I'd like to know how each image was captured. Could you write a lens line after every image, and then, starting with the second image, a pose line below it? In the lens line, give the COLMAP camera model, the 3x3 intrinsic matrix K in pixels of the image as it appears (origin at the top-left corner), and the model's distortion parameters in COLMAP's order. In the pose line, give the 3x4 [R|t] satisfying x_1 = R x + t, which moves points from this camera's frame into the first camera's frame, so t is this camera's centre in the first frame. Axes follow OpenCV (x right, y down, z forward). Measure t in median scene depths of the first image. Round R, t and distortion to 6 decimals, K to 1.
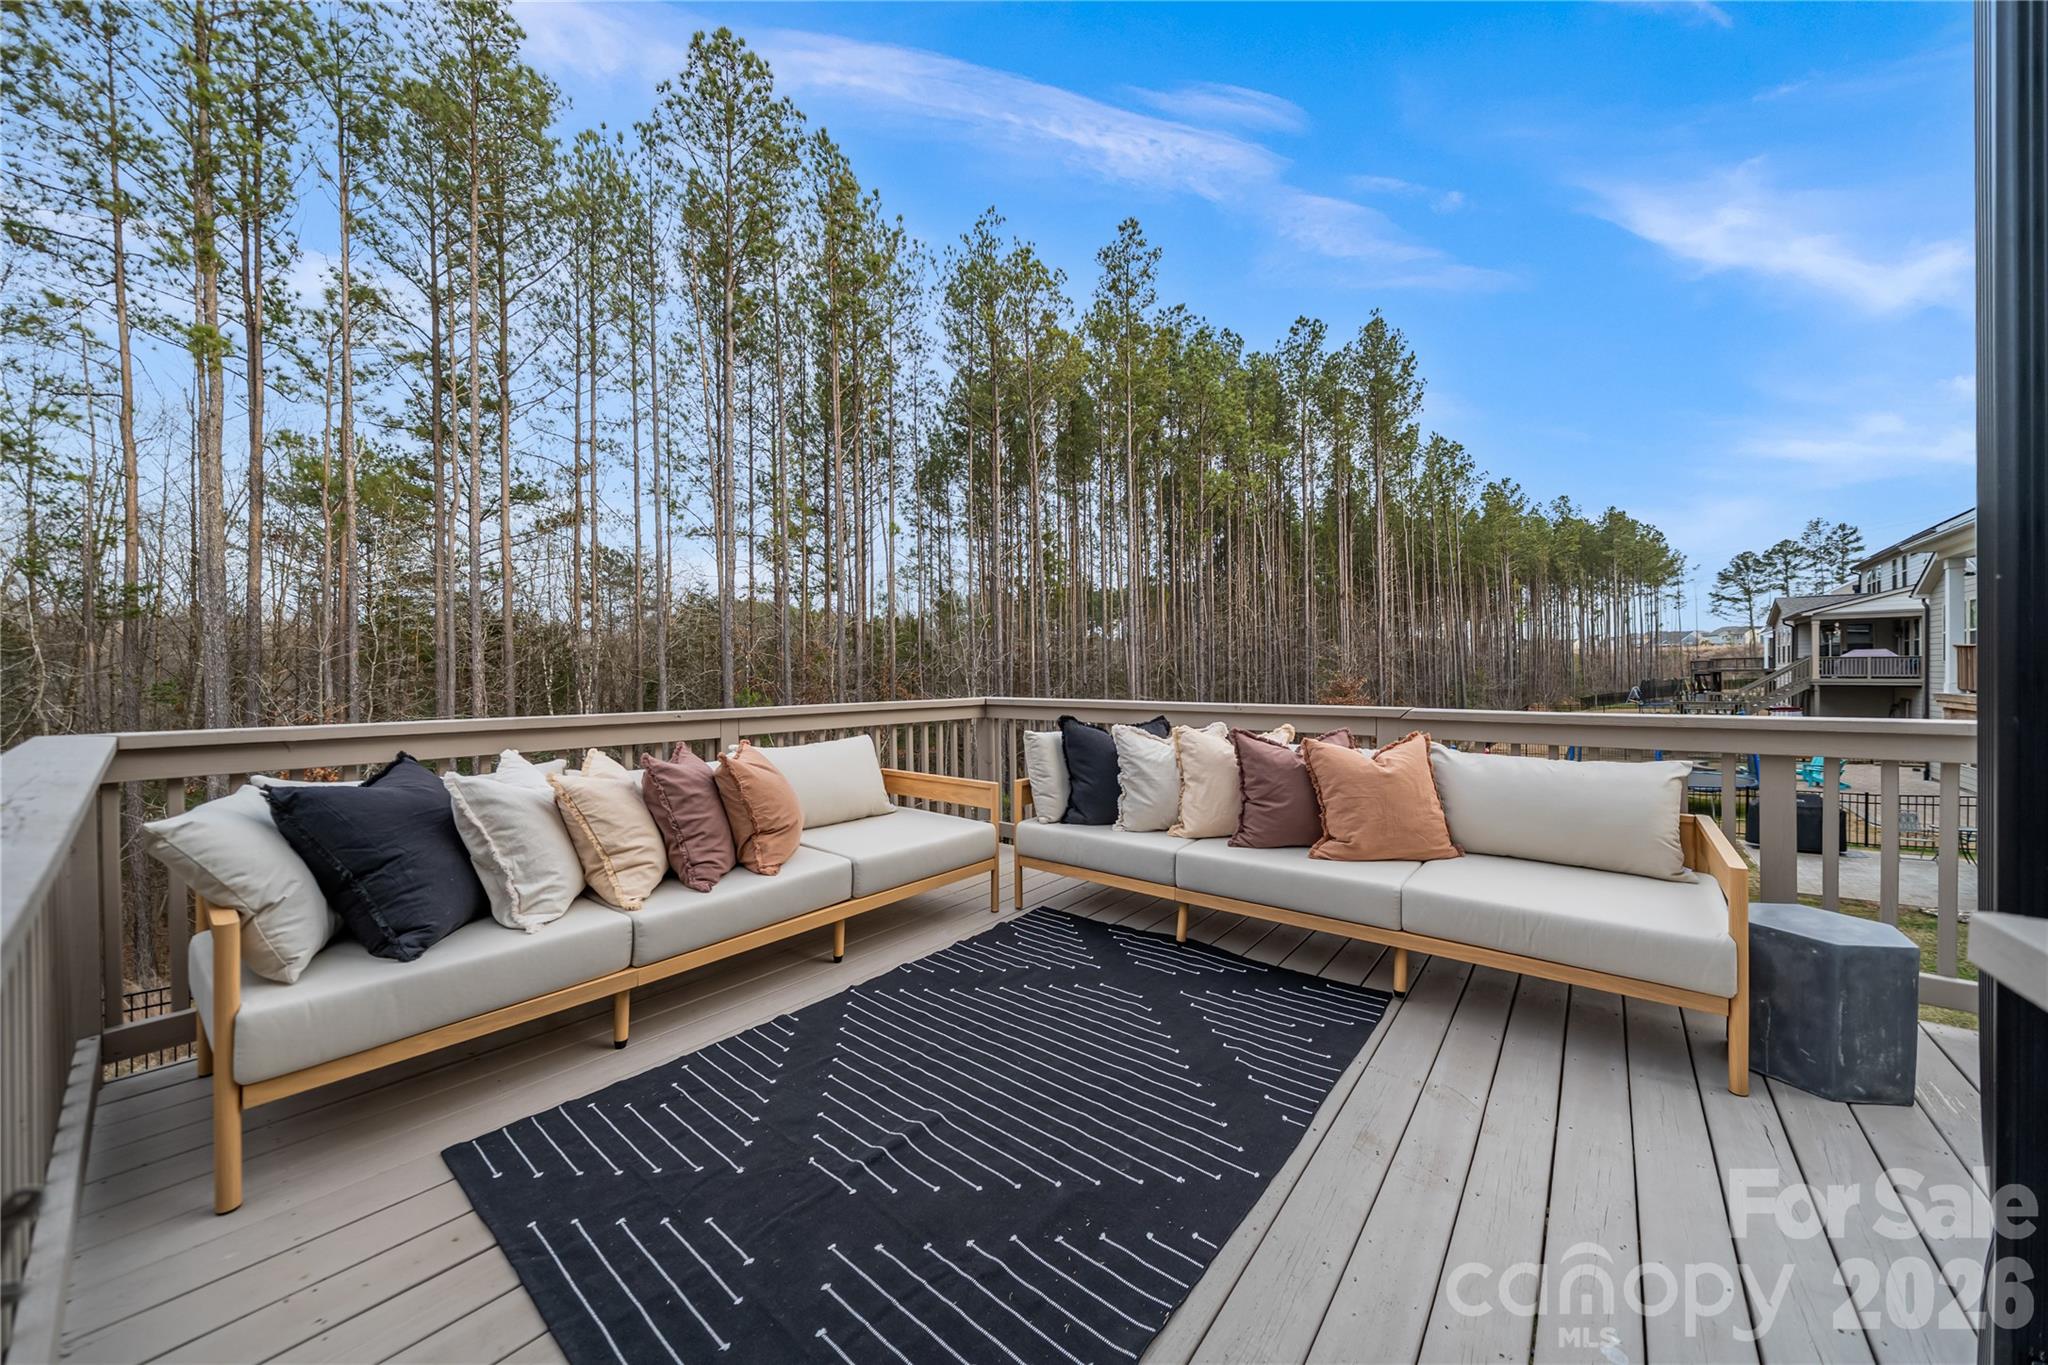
lens RADIAL K [[711.5, 0, 1013.7], [0, 711.5, 671.5], [0, 0, 1]] dist [0.002946, -0.000079]
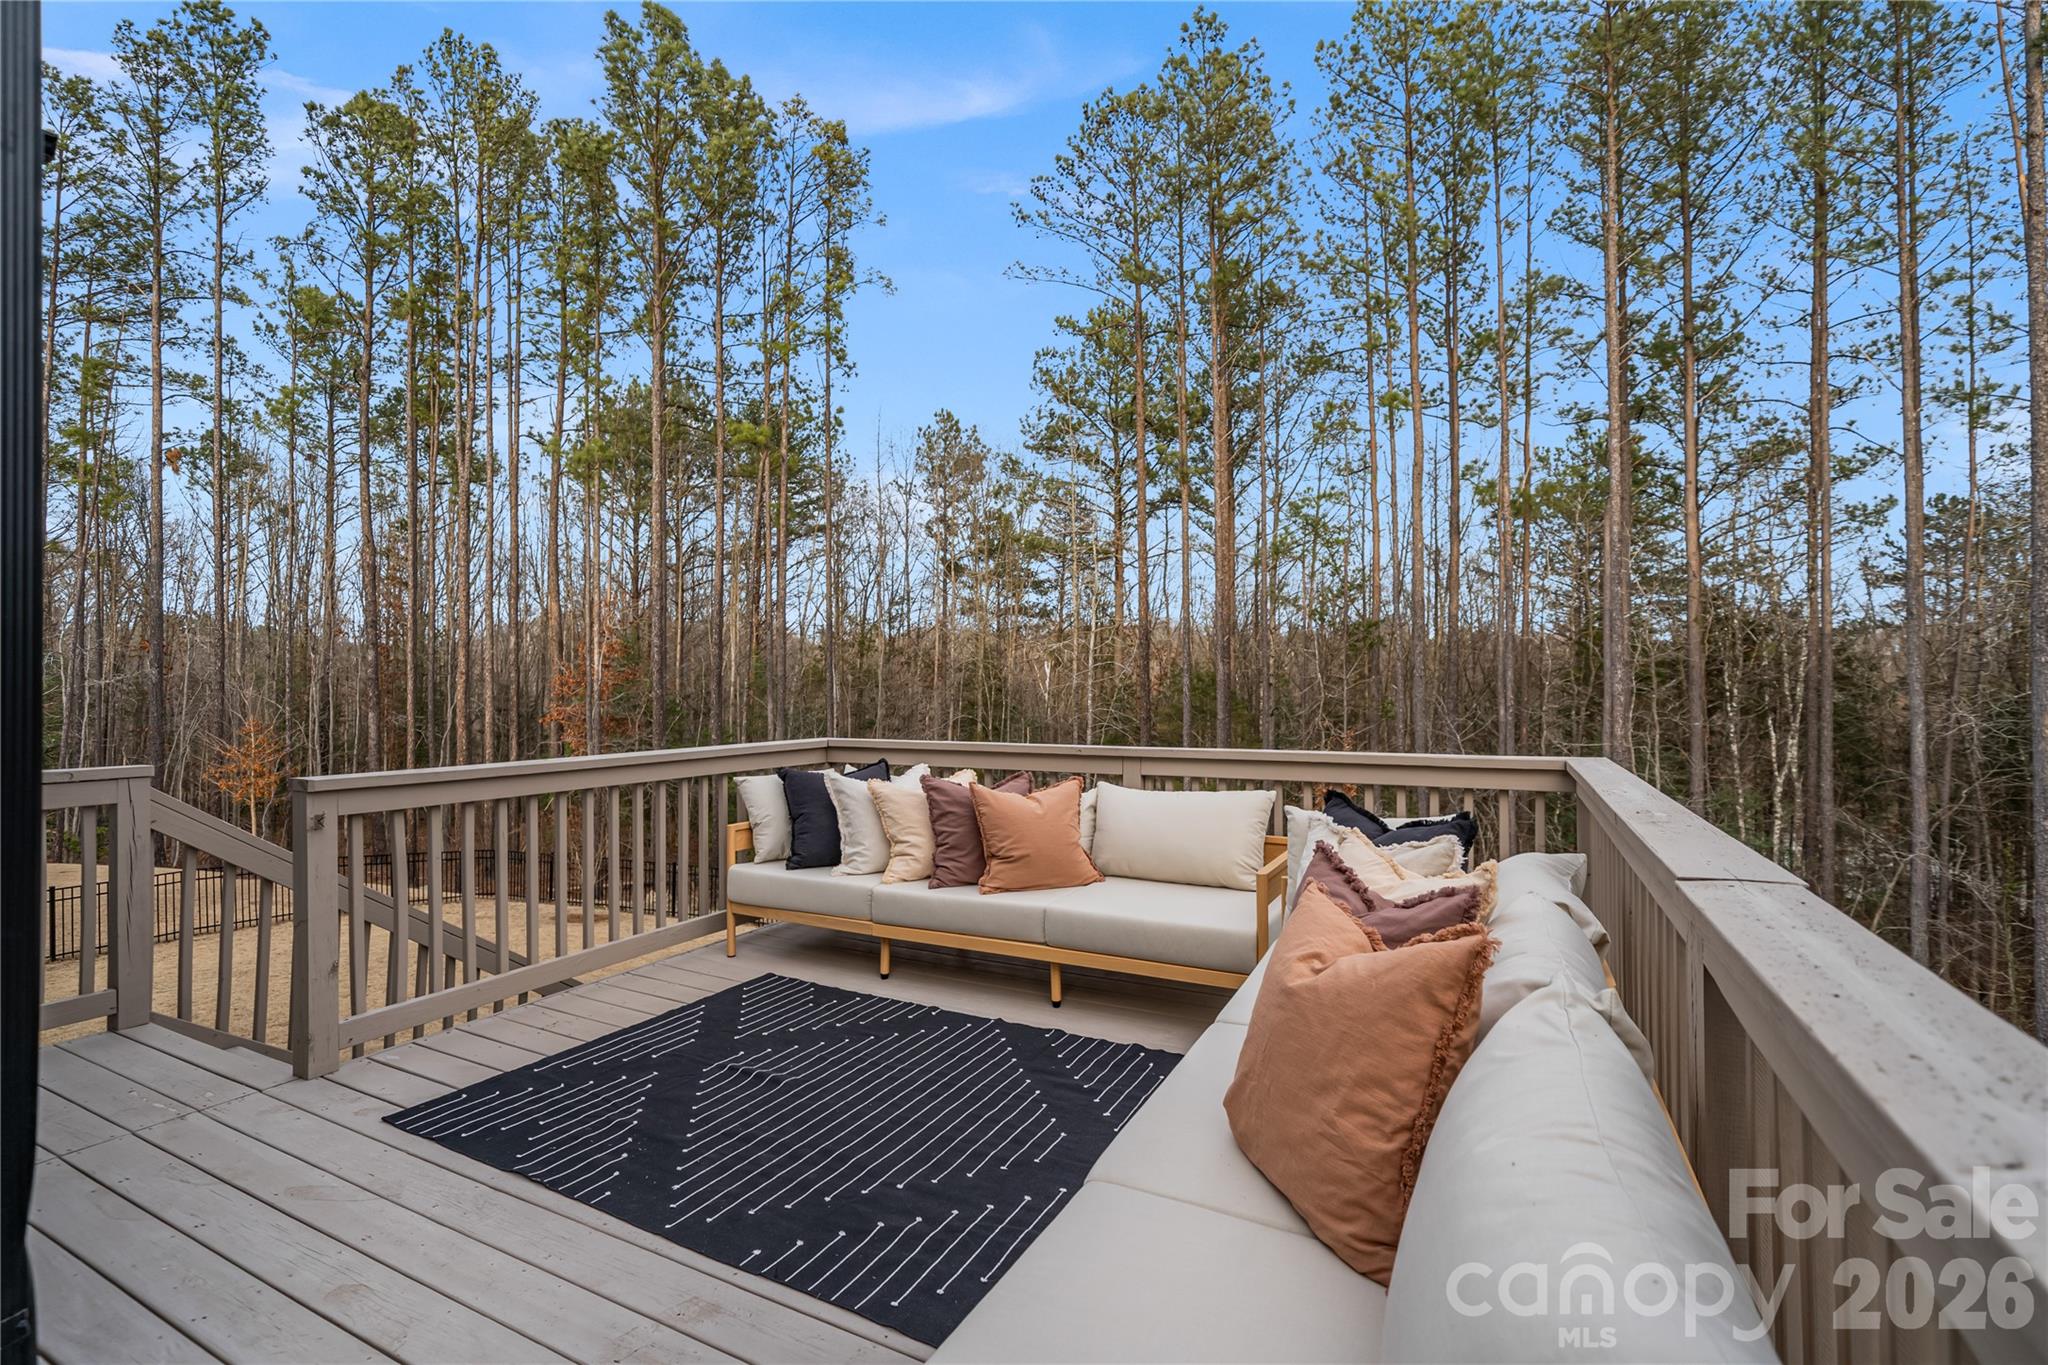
lens RADIAL K [[873.3, 0, 1016.5], [0, 873.3, 691.9], [0, 0, 1]] dist [-0.002367, -0.000387]
pose [[0.232058, 0.003743, -0.972695, 0.908491], [0.001602, 0.999990, 0.004230, -0.037350], [0.972701, -0.002540, 0.232049, 0.649230]]
